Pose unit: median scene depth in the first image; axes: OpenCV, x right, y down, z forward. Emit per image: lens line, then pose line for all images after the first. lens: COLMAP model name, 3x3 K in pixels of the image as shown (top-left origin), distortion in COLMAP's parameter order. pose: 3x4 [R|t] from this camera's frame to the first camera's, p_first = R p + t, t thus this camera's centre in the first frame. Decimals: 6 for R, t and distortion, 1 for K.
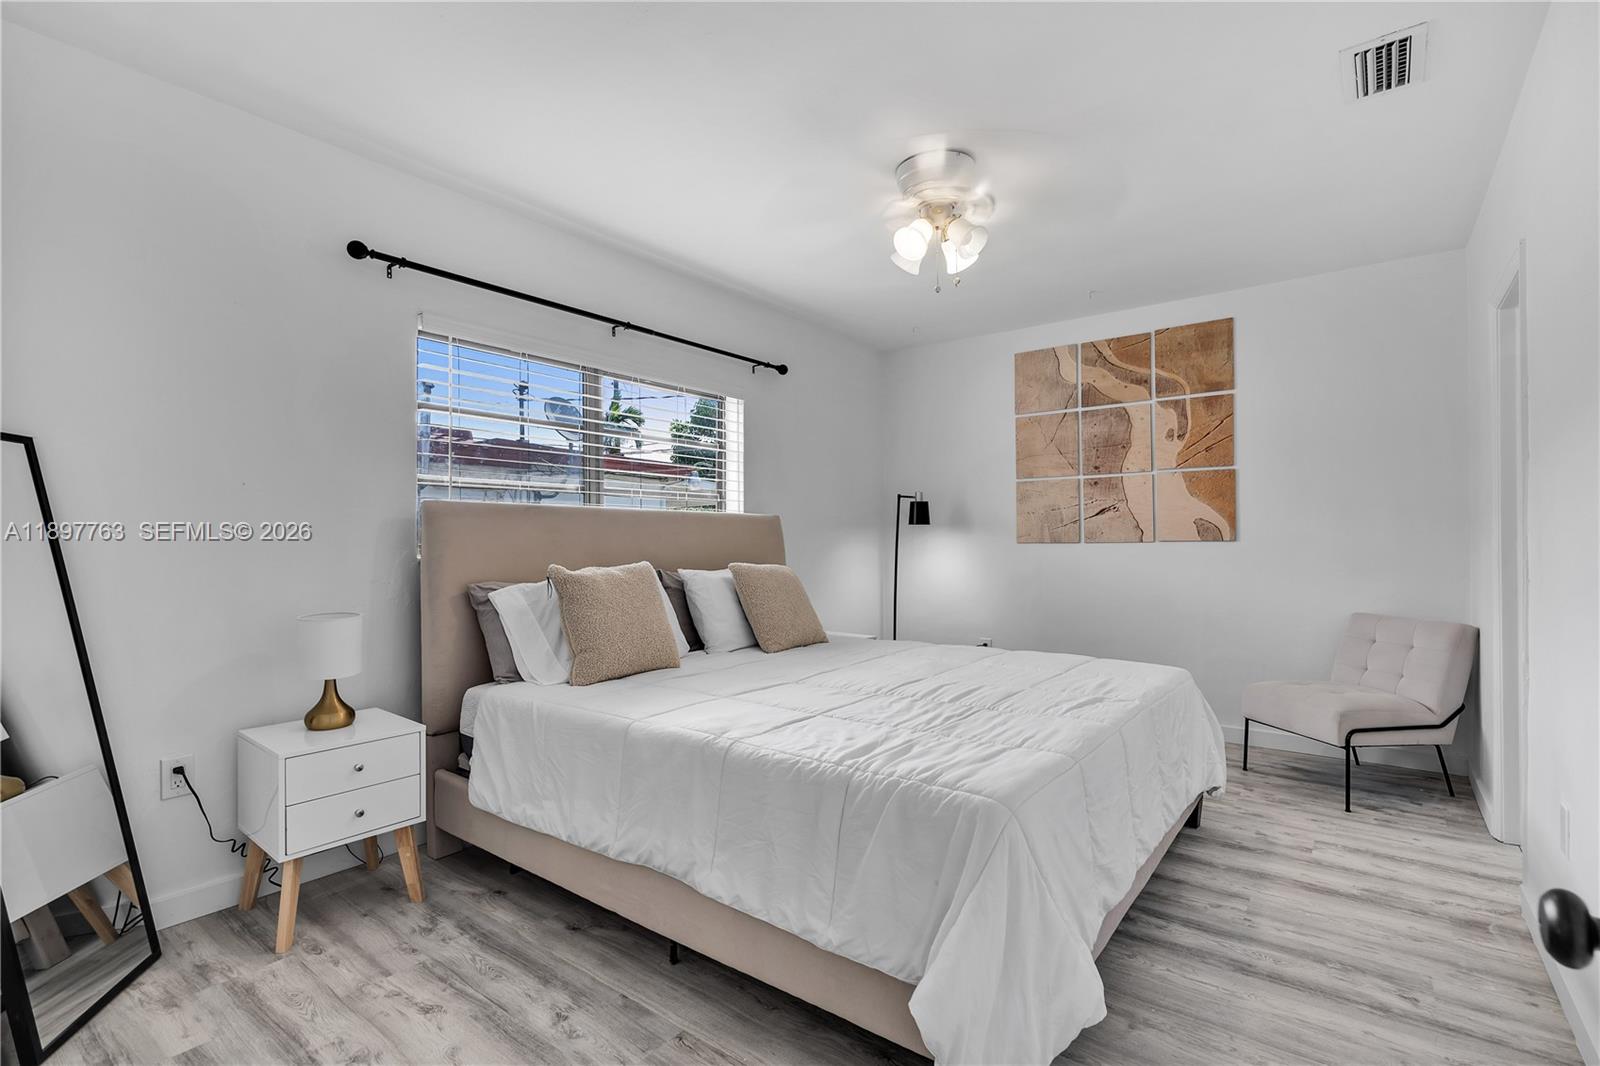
lens RADIAL K [[737.9, 0, 803.0], [0, 737.9, 535.7], [0, 0, 1]] dist [-0.001107, -0.000222]
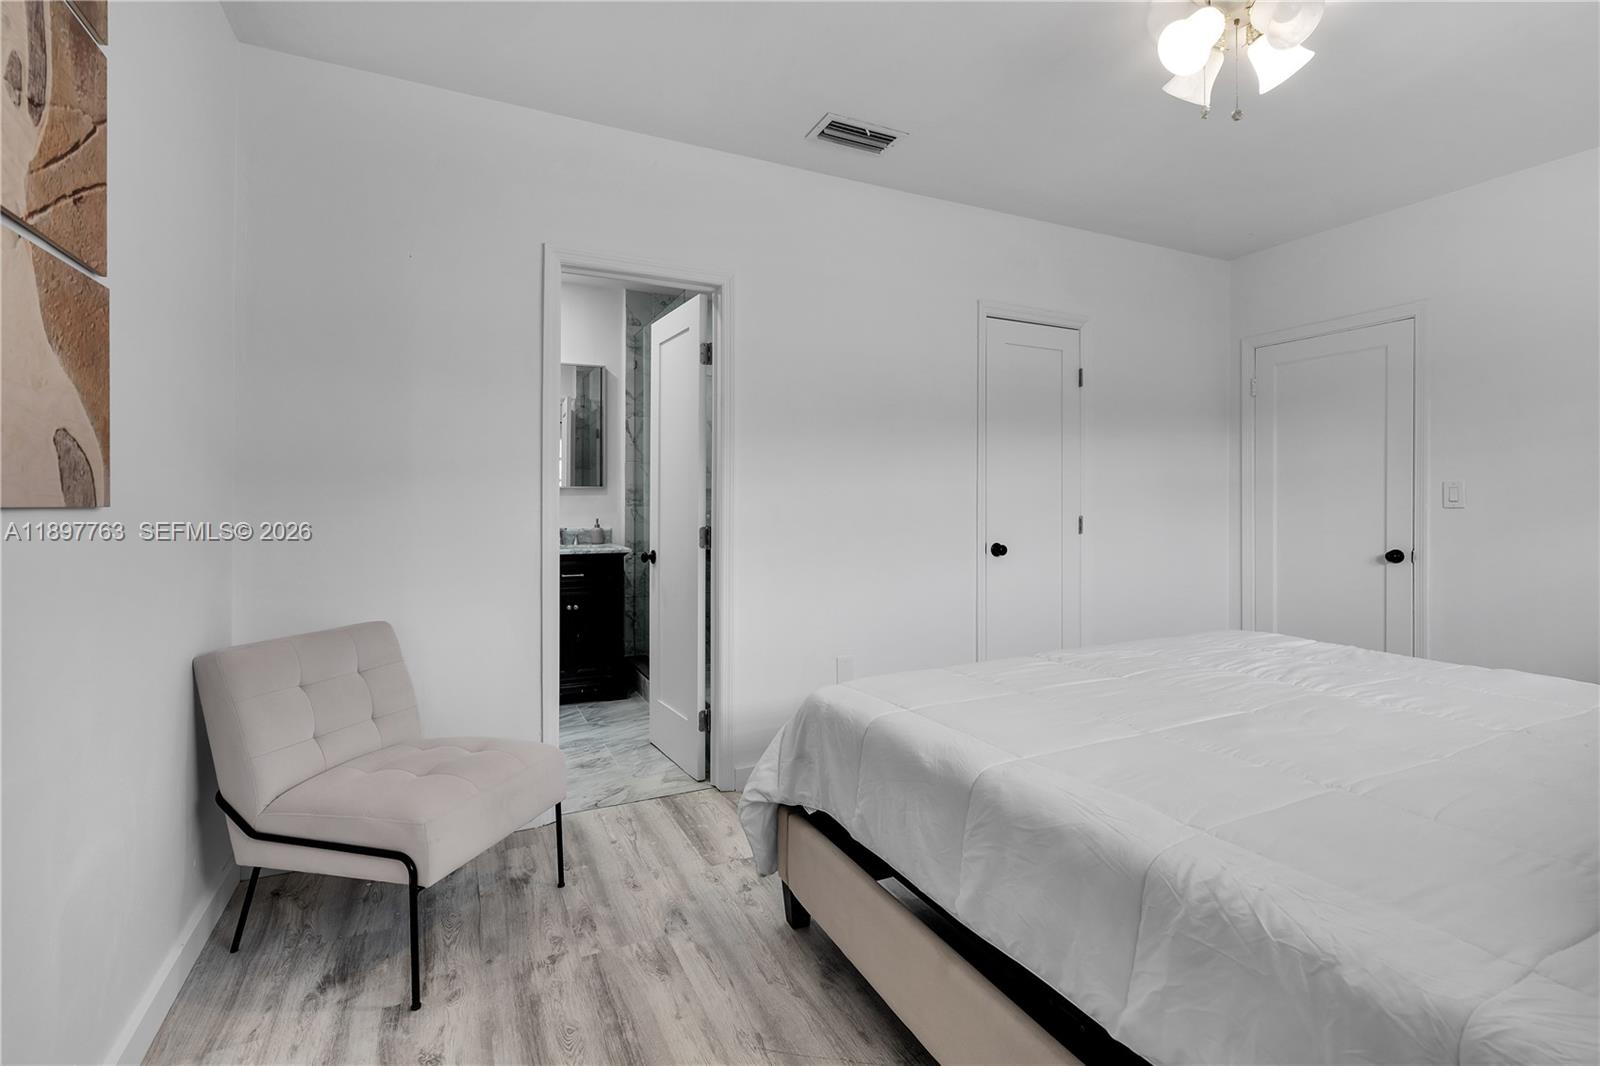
lens RADIAL K [[737.9, 0, 802.7], [0, 737.9, 522.3], [0, 0, 1]] dist [-0.001107, -0.000222]
pose [[-0.899053, -0.000451, 0.437839, 0.217698], [0.005263, 0.999916, 0.011837, 0.016675], [-0.437807, 0.012946, -0.898976, 1.533857]]
